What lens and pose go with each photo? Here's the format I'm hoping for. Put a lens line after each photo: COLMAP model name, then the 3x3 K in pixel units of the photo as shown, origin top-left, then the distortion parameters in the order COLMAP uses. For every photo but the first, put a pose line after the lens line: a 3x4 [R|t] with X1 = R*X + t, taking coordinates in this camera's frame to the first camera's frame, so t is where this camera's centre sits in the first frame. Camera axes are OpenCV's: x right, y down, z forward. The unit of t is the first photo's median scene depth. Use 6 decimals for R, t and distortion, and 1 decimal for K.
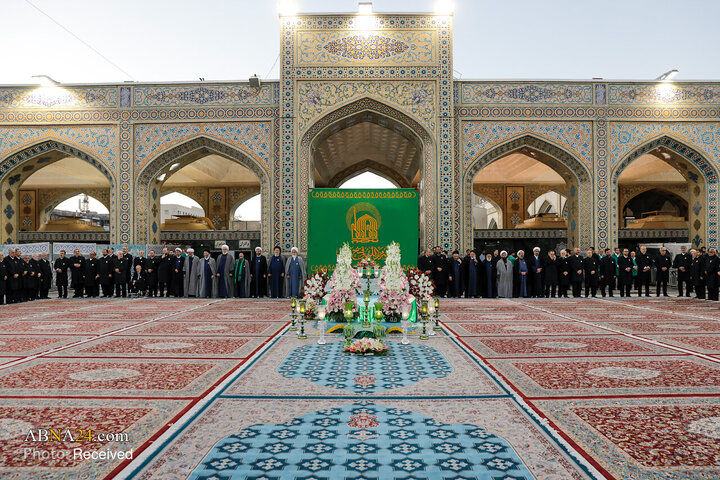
lens RADIAL K [[525.3, 0, 361.1], [0, 525.3, 259.2], [0, 0, 1]] dist [-0.102587, 0.075282]
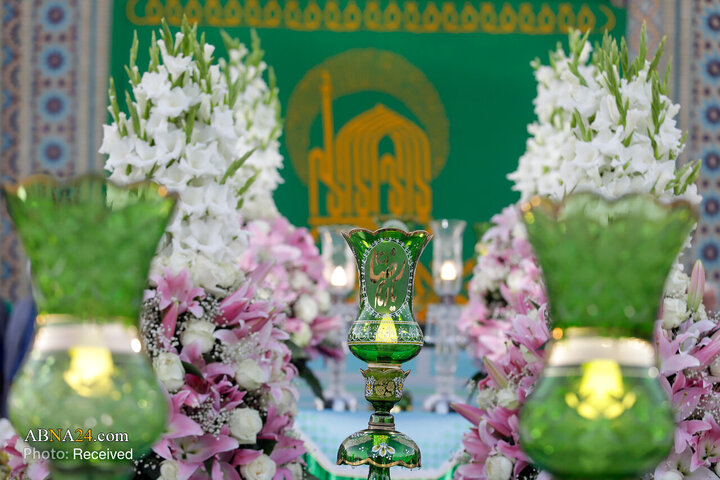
lens RADIAL K [[1651.6, 0, 360.0], [0, 1651.6, 240.0], [0, 0, 1]] dist [-0.297175, -0.673450]
pose [[0.999799, 0.020048, -0.000118, 0.001987], [-0.019926, 0.993016, -0.116283, 0.035687], [-0.002214, 0.116262, 0.993216, 0.265966]]
